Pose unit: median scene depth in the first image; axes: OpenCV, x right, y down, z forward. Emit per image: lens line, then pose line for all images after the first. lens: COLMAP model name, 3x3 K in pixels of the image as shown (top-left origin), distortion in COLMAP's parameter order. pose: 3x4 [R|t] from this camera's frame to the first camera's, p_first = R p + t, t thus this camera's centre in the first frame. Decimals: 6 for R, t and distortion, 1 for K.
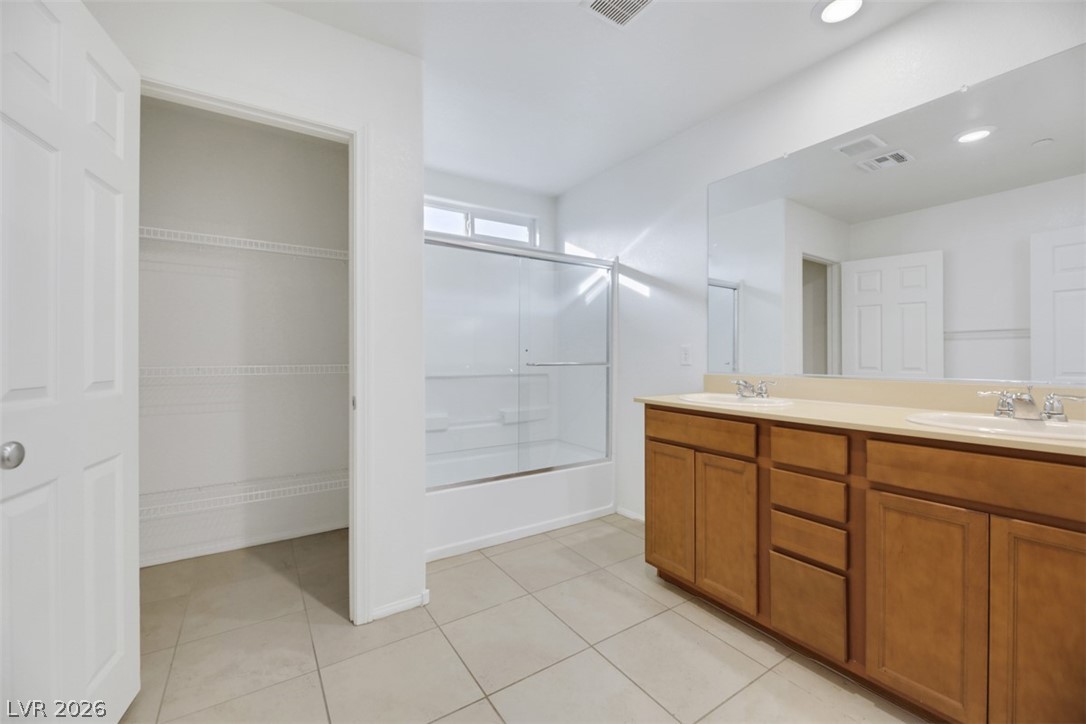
lens RADIAL K [[443.0, 0, 544.1], [0, 443.0, 356.9], [0, 0, 1]] dist [-0.001634, 0.000669]
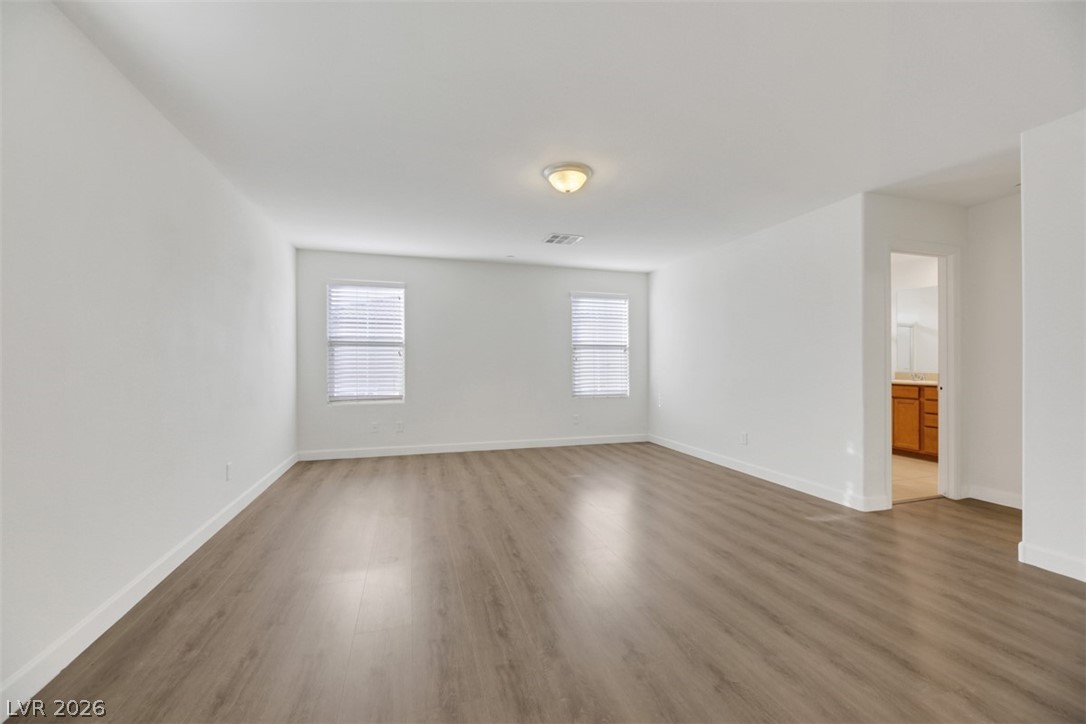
lens RADIAL K [[443.0, 0, 540.0], [0, 443.0, 364.9], [0, 0, 1]] dist [-0.001634, 0.000669]
pose [[0.957492, -0.003806, -0.288435, -1.134119], [0.005977, 0.999960, 0.006647, -0.038689], [0.288398, -0.008088, 0.957476, -2.657486]]
